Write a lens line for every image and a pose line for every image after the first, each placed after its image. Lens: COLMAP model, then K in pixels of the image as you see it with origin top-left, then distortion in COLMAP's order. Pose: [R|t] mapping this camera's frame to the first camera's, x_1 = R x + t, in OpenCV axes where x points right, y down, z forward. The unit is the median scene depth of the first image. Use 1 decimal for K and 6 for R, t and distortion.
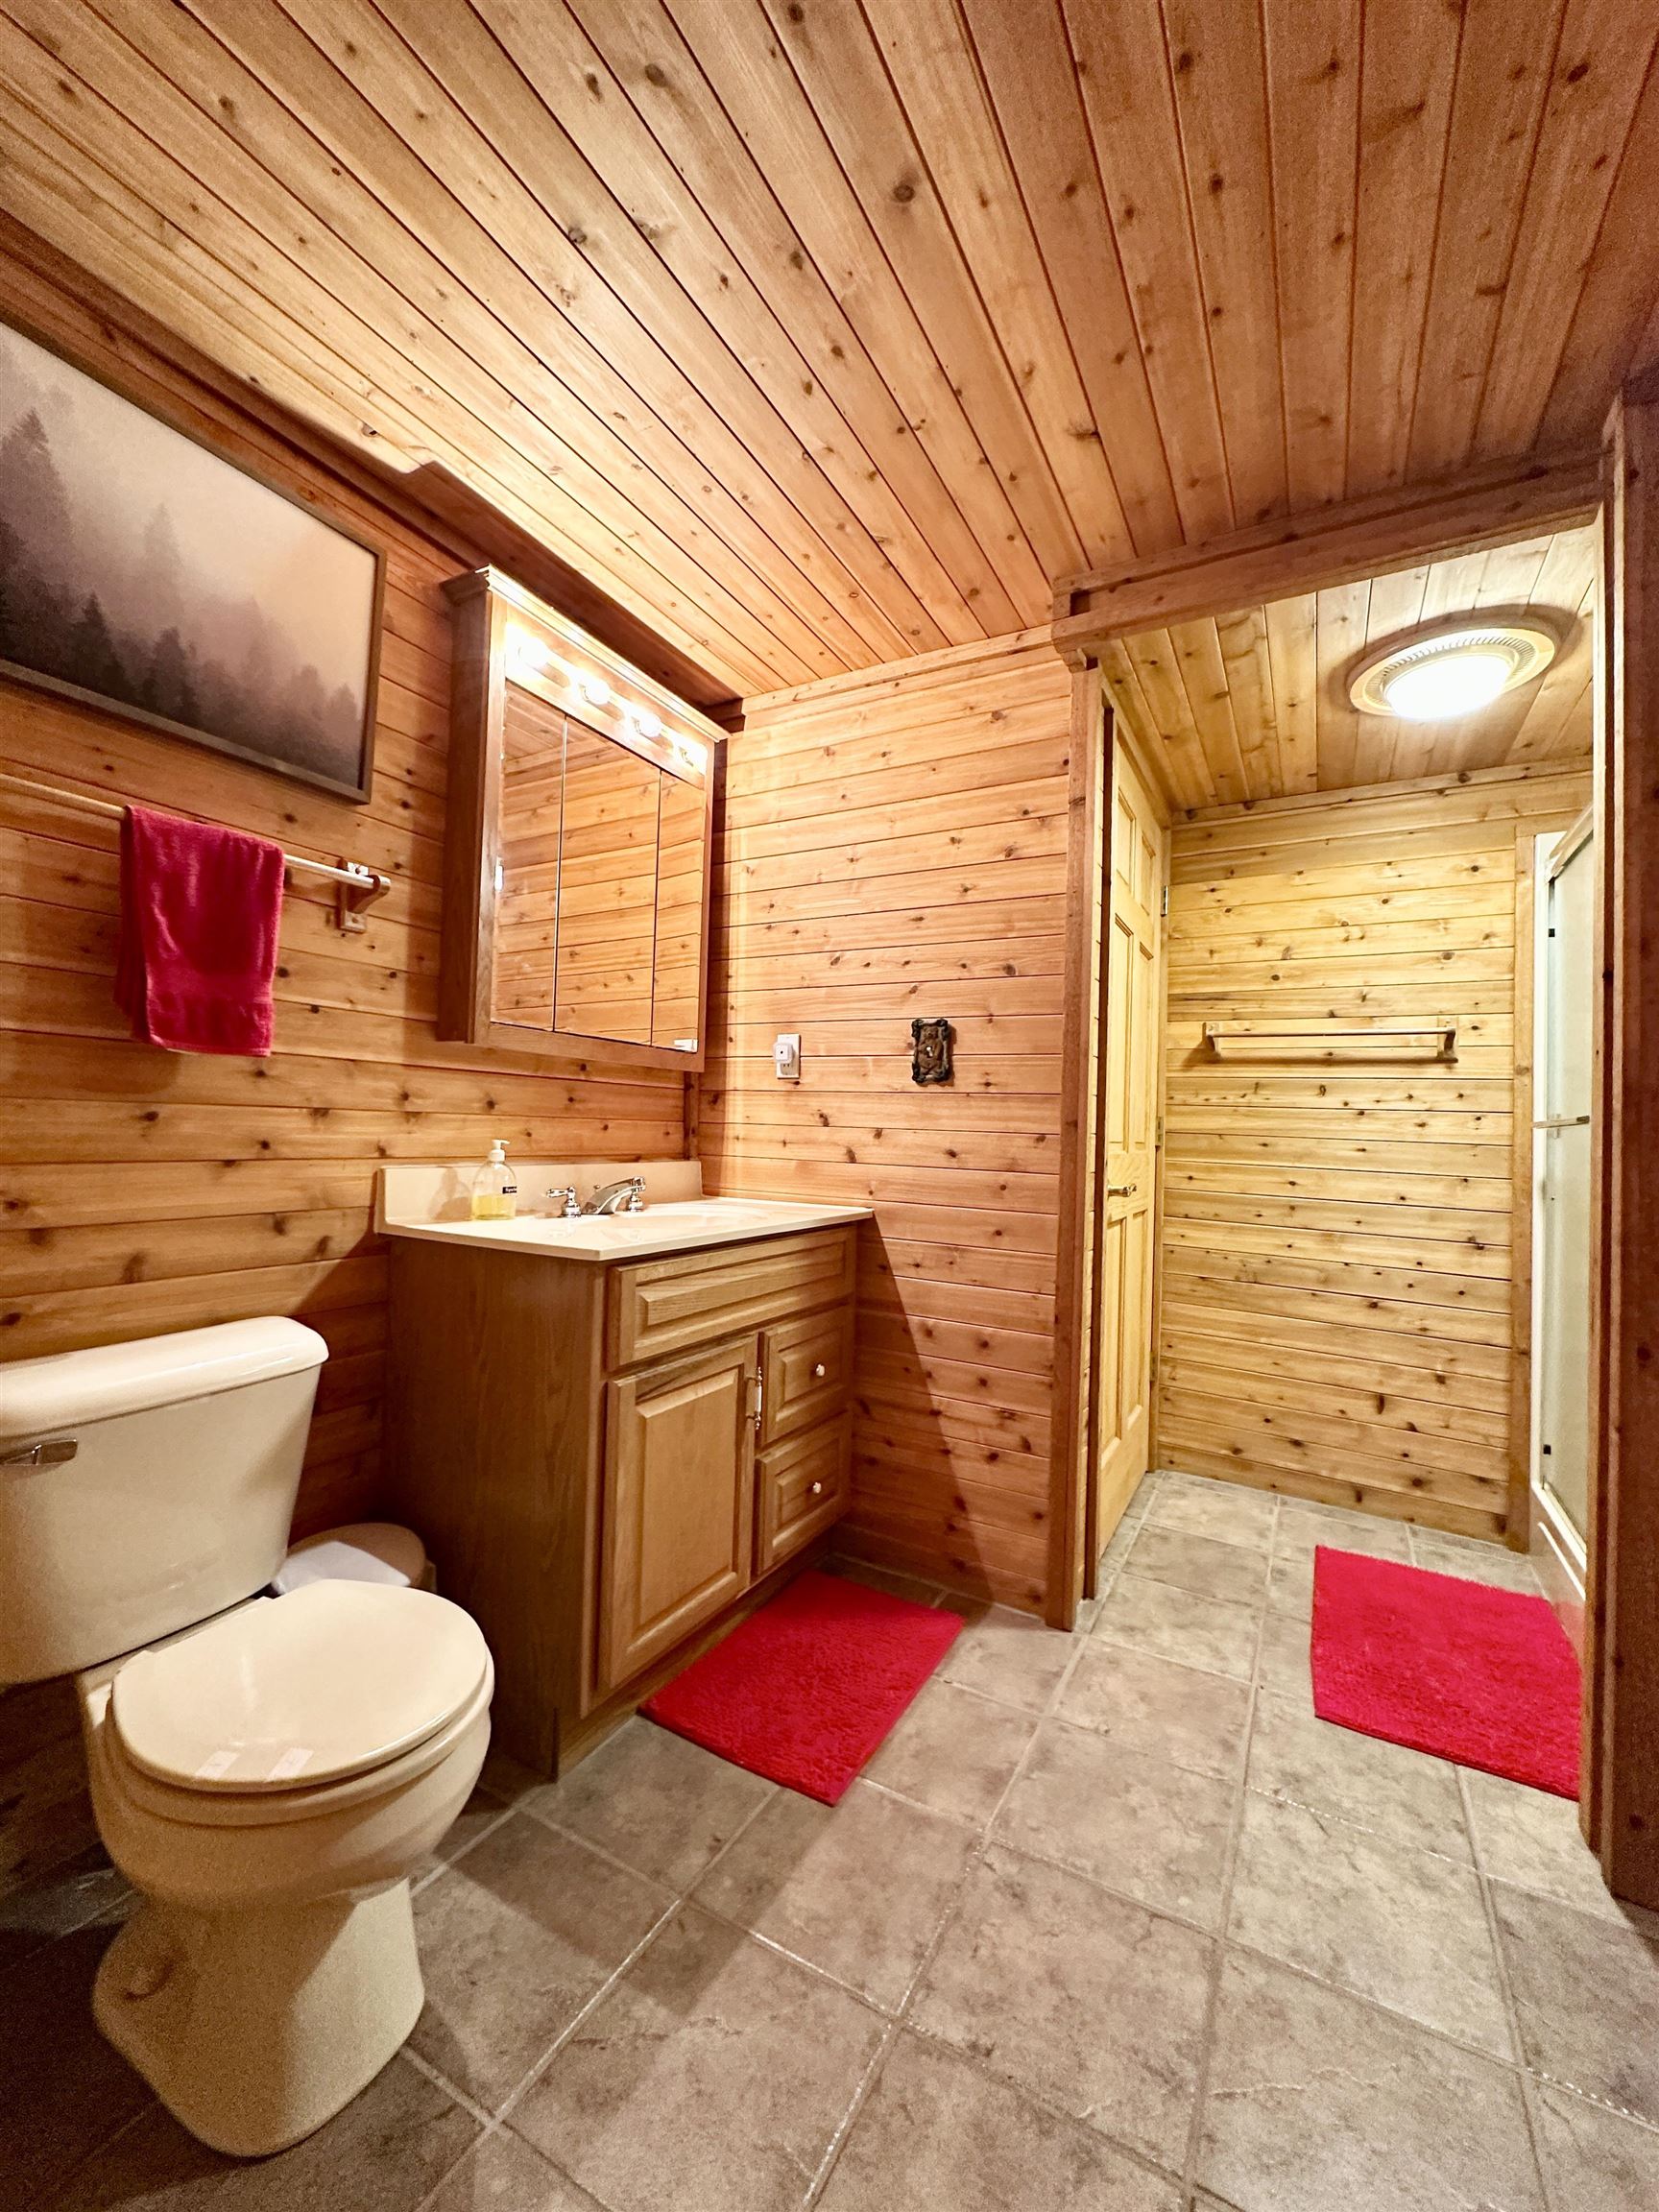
lens RADIAL K [[883.1, 0, 828.7], [0, 883.1, 1114.2], [0, 0, 1]] dist [-0.002784, 0.000536]
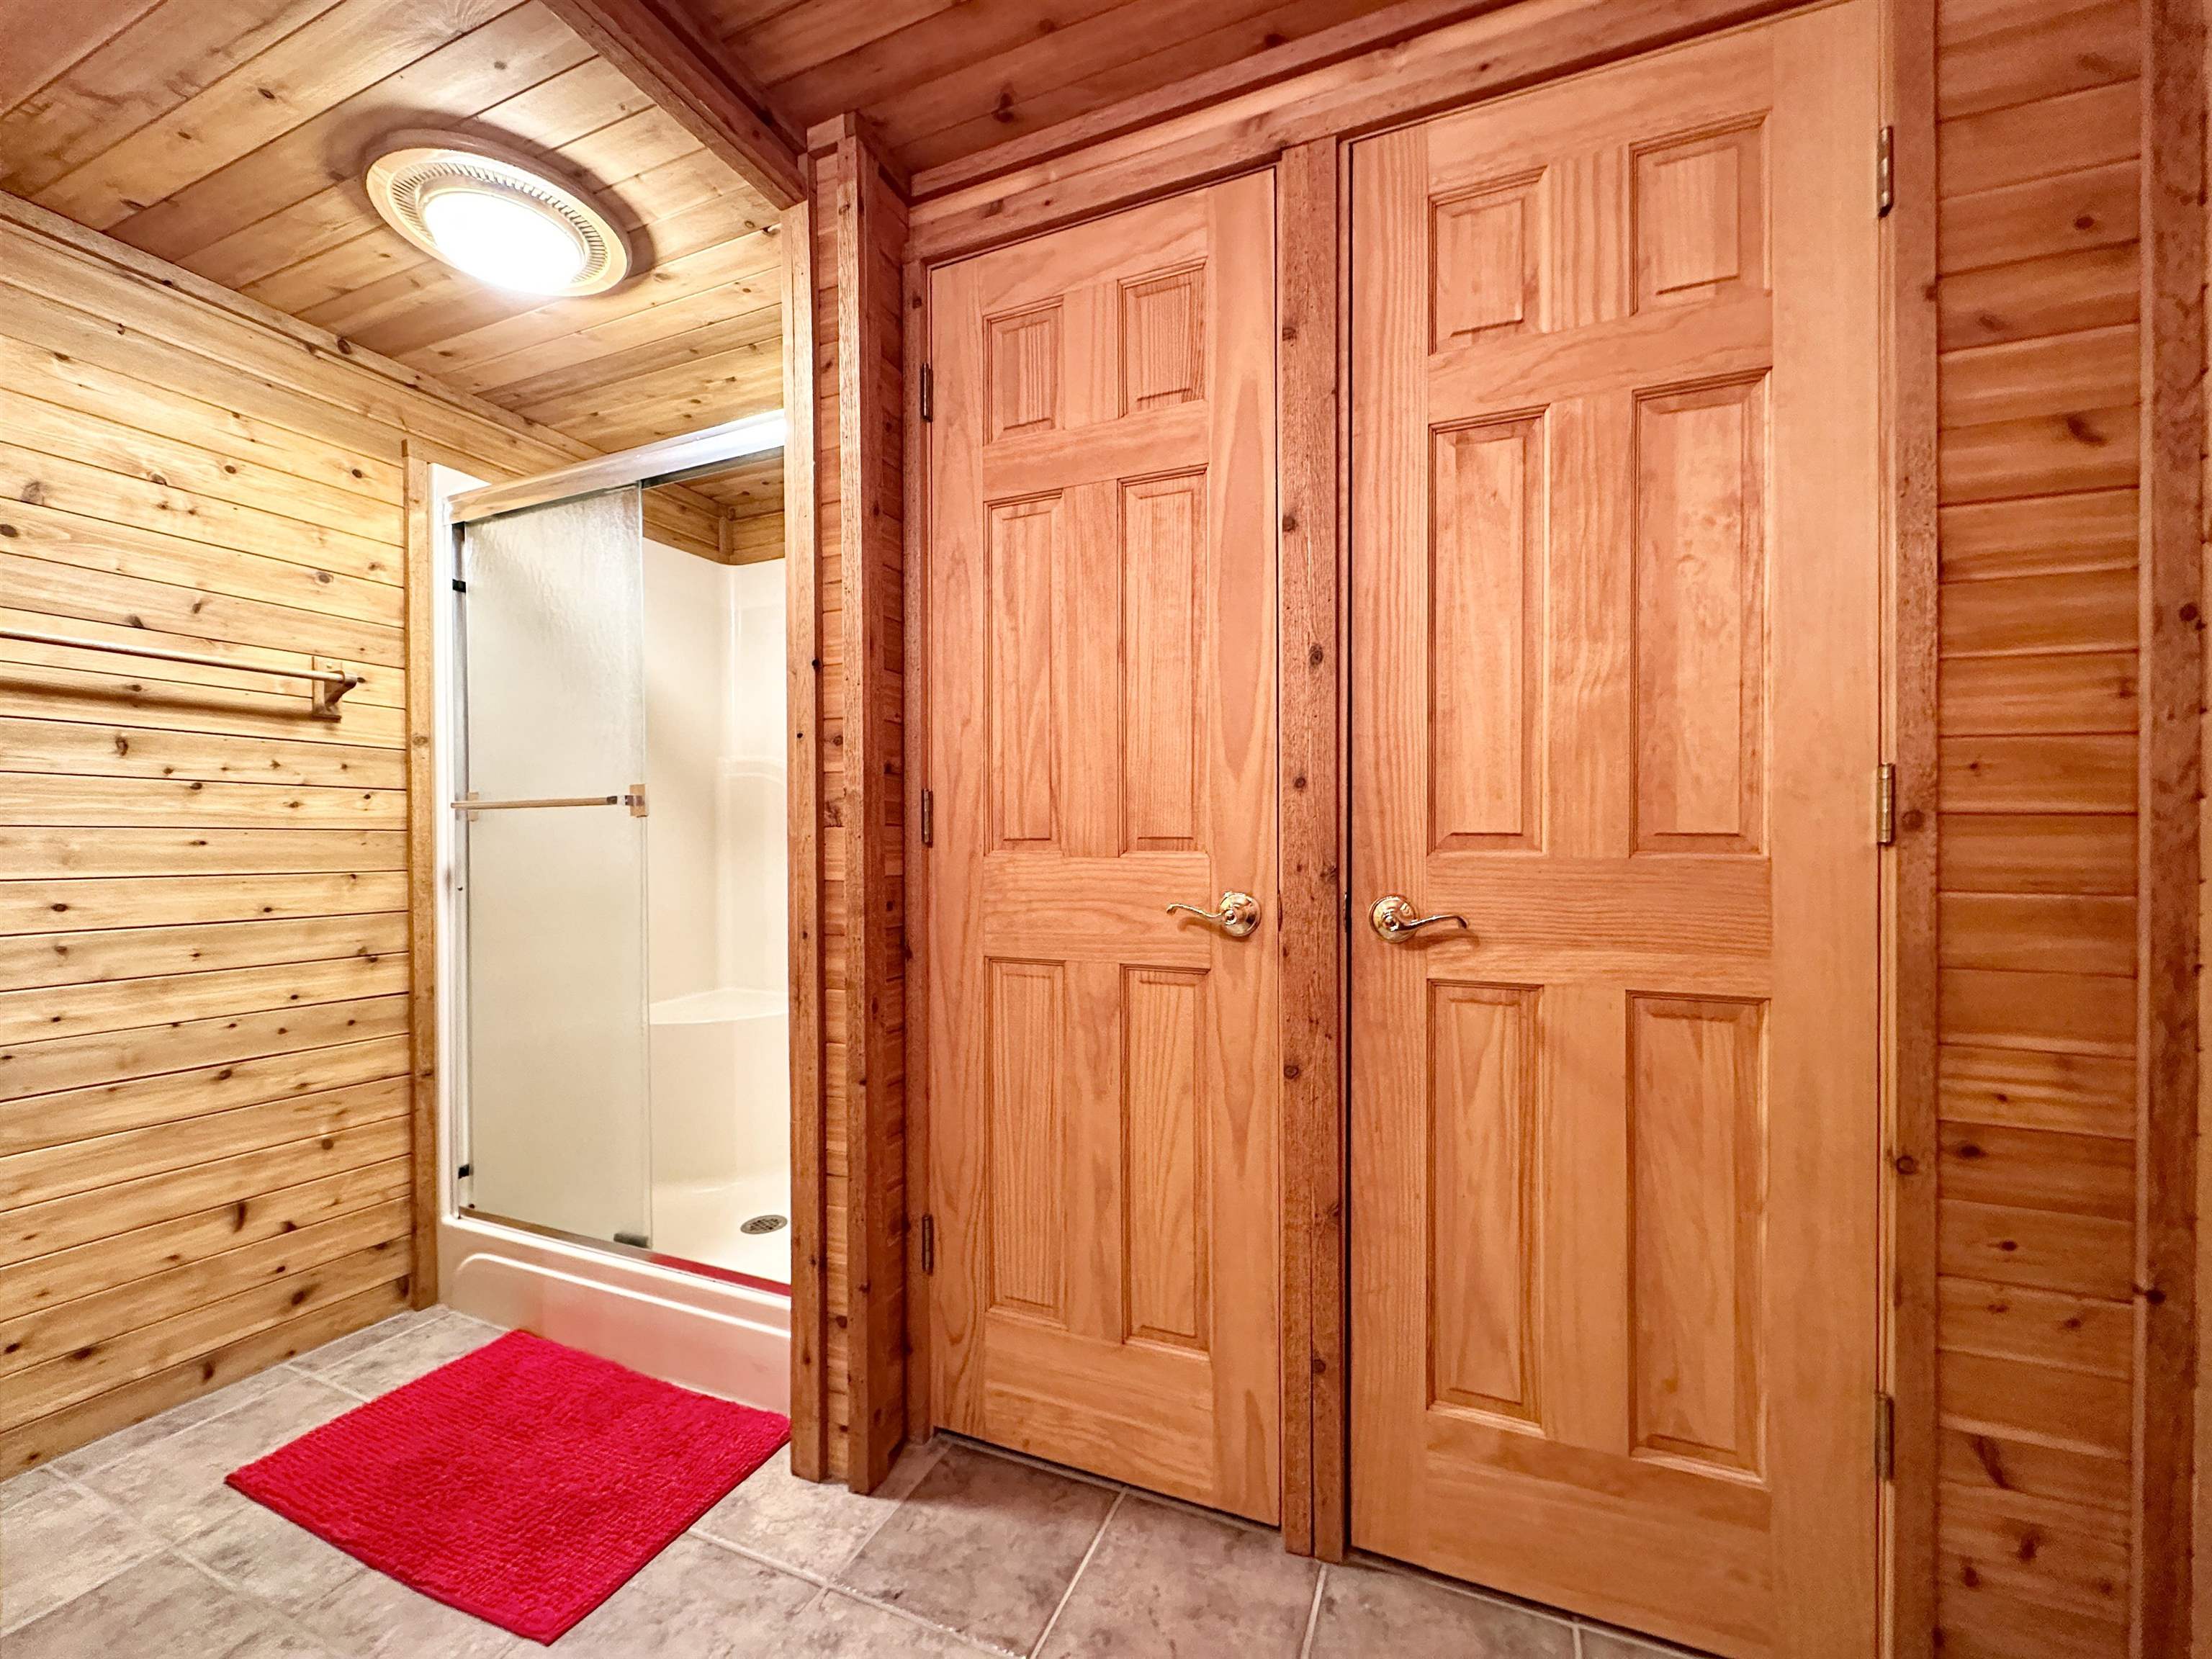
lens RADIAL K [[883.1, 0, 1108.0], [0, 883.1, 832.5], [0, 0, 1]] dist [-0.002784, 0.000536]
pose [[-0.114244, -0.028787, 0.993036, -0.118346], [-0.013558, 0.999532, 0.027416, 0.006165], [-0.993360, -0.010332, -0.114581, 0.428029]]
